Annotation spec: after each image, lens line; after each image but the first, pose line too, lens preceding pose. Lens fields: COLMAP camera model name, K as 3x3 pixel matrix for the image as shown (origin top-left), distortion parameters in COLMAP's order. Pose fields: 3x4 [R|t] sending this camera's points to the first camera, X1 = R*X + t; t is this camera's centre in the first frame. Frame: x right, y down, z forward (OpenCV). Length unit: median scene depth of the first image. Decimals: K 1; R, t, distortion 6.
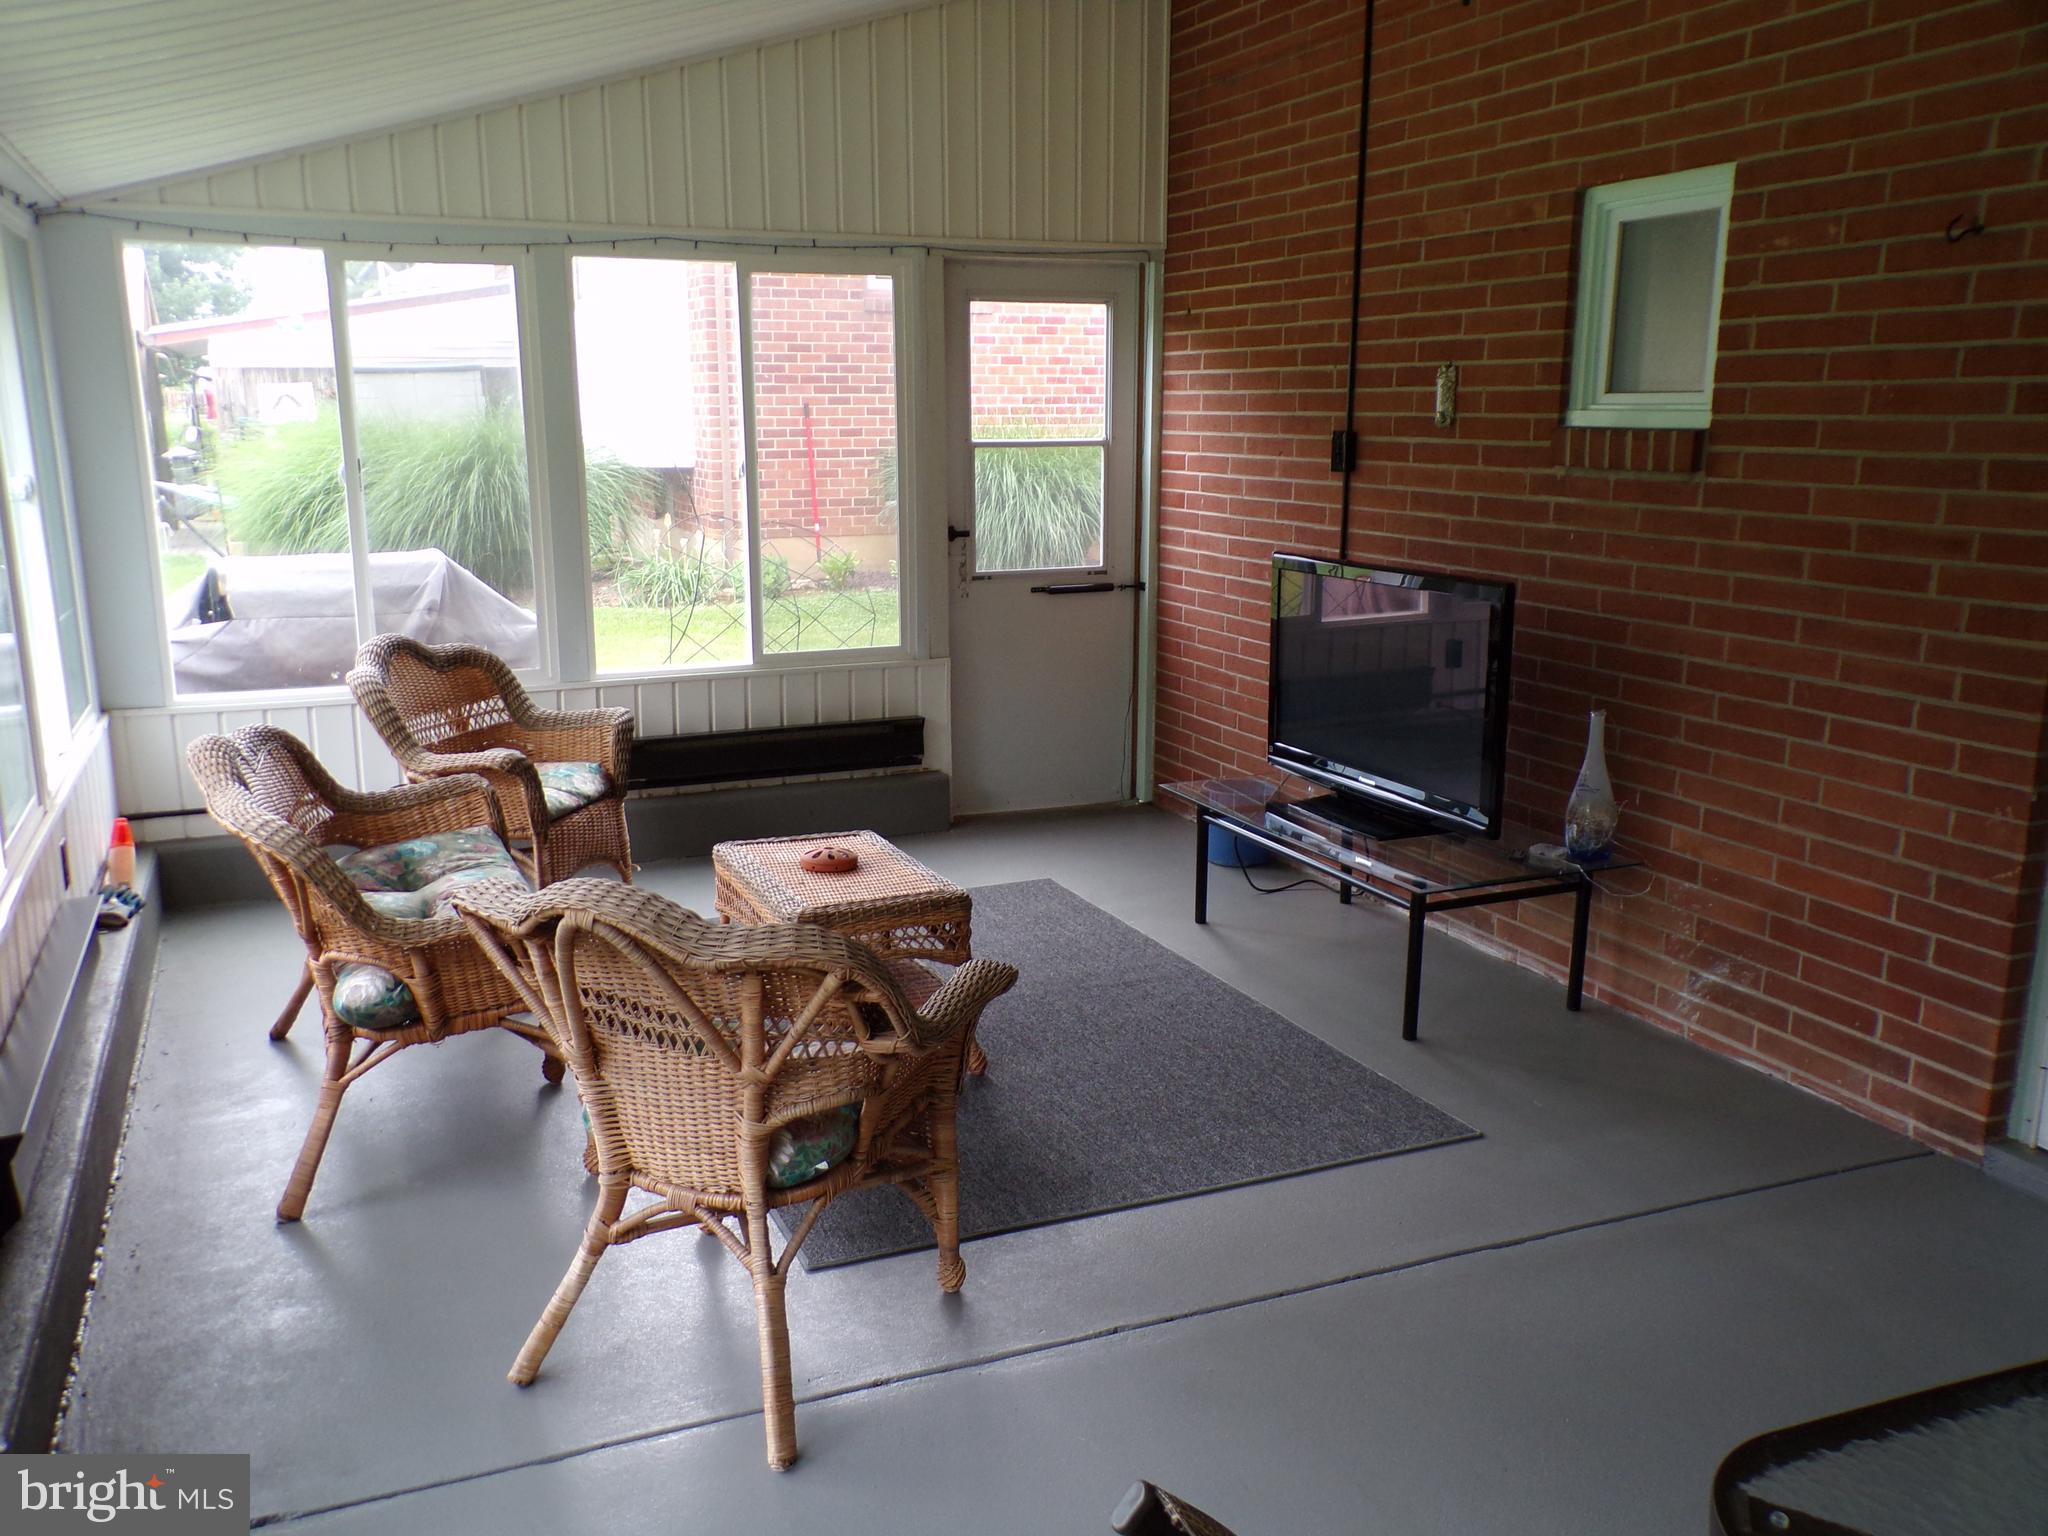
lens RADIAL K [[1633.5, 0, 1012.6], [0, 1633.5, 761.7], [0, 0, 1]] dist [-0.002572, -0.007620]
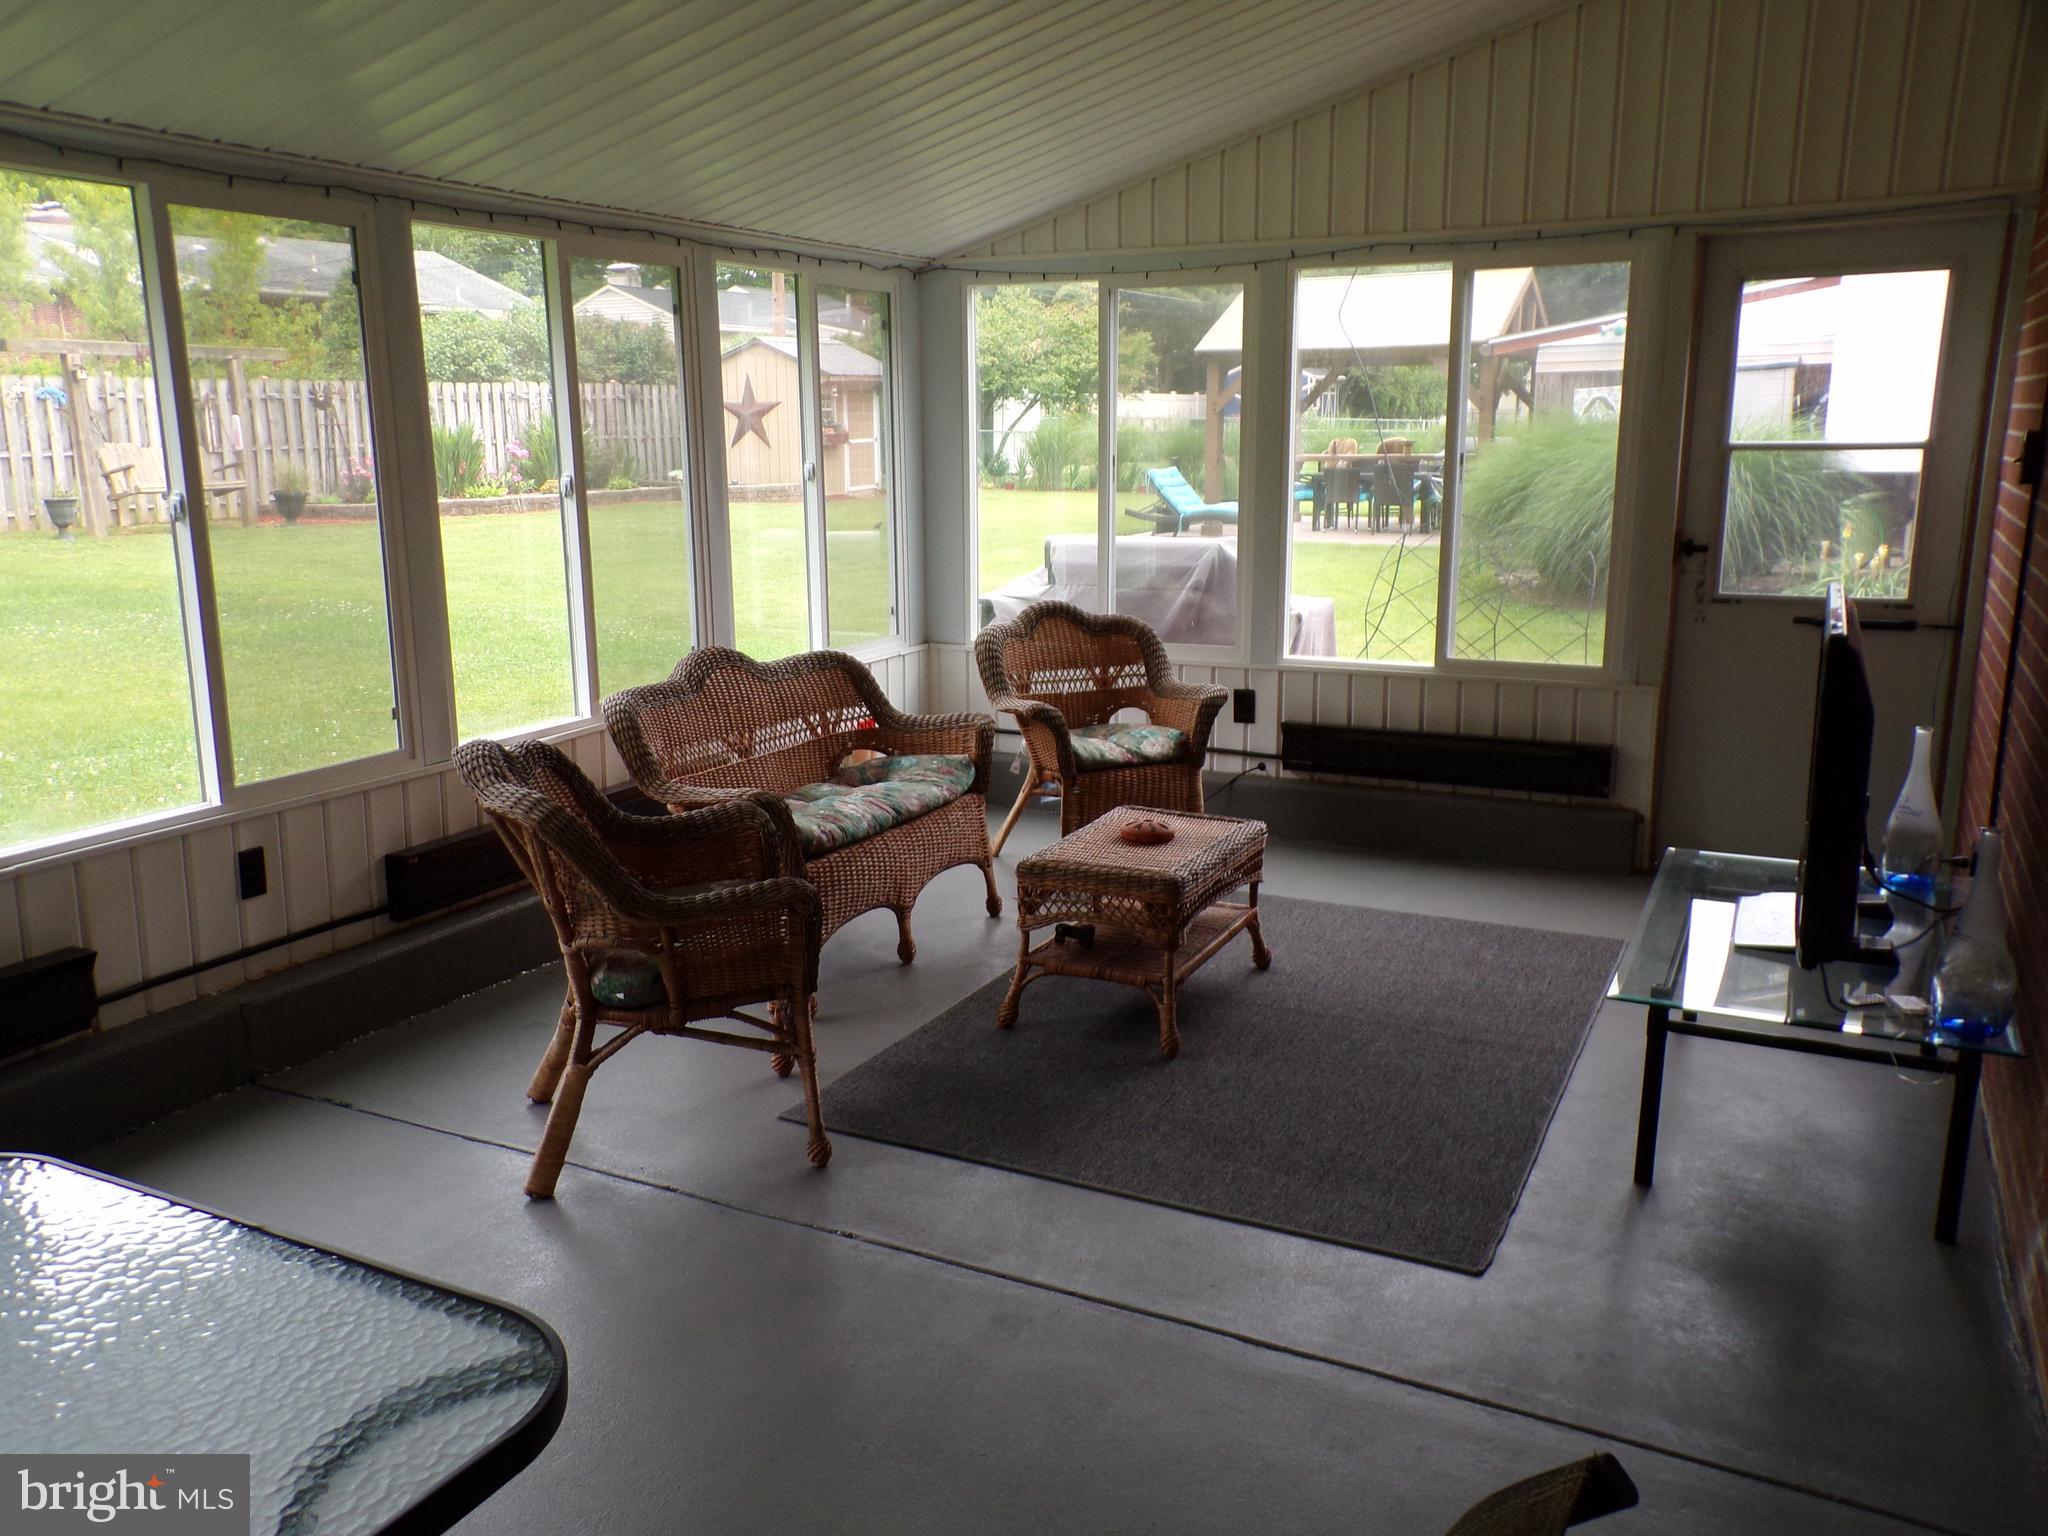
lens RADIAL K [[1633.5, 0, 1008.8], [0, 1633.5, 780.3], [0, 0, 1]] dist [-0.002572, -0.007620]
pose [[0.635637, 0.157790, -0.755690, 0.440271], [-0.152998, 0.985220, 0.077025, -0.028684], [0.756675, 0.066659, 0.650384, 0.163116]]
